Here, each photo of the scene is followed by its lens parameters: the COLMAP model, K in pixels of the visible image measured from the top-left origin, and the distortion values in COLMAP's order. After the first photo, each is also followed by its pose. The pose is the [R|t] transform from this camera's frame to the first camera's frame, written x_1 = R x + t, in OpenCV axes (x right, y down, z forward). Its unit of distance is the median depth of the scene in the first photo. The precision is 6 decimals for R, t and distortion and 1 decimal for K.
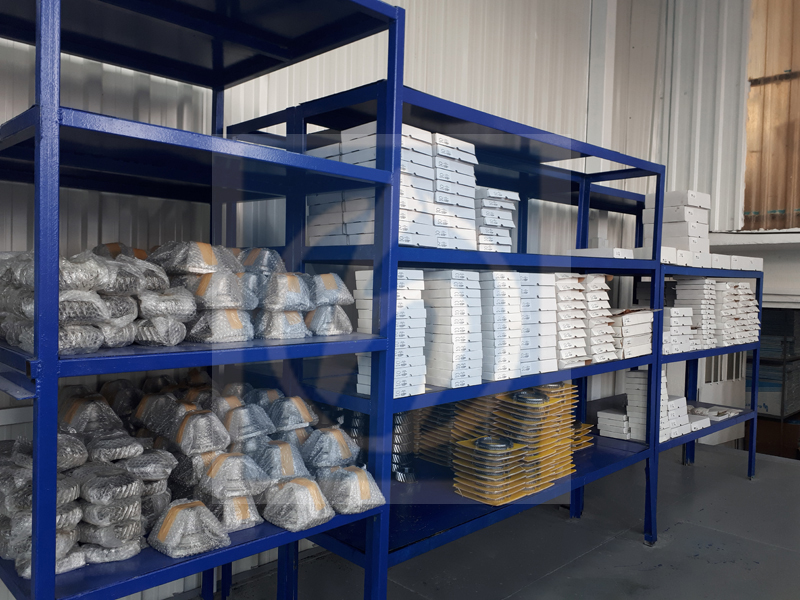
lens RADIAL K [[640.0, 0, 398.1], [0, 640.0, 298.3], [0, 0, 1]] dist [0.005527, -0.010245]
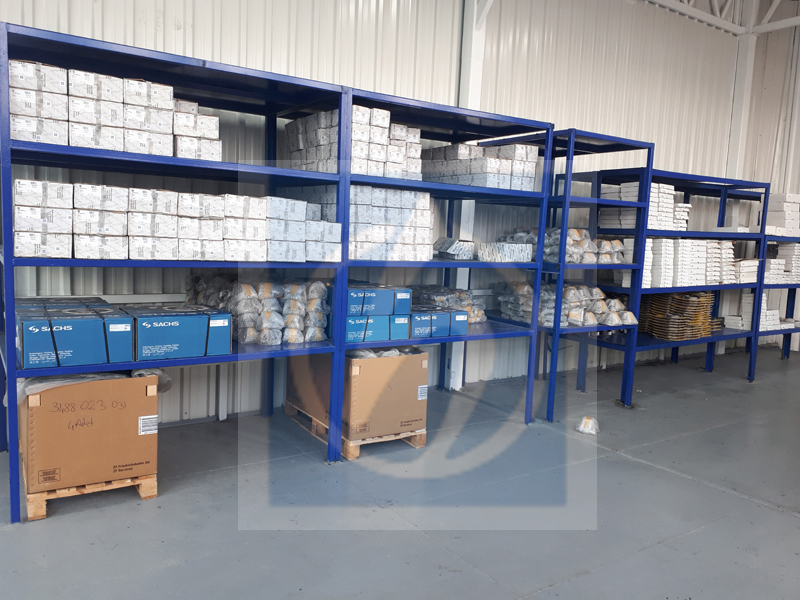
lens RADIAL K [[640.0, 0, 402.0], [0, 640.0, 302.0], [0, 0, 1]] dist [0.005527, -0.010245]
pose [[0.983786, 0.033139, -0.176258, -0.369986], [-0.020027, 0.996933, 0.075657, 0.026045], [0.178225, -0.070901, 0.981432, -1.291645]]
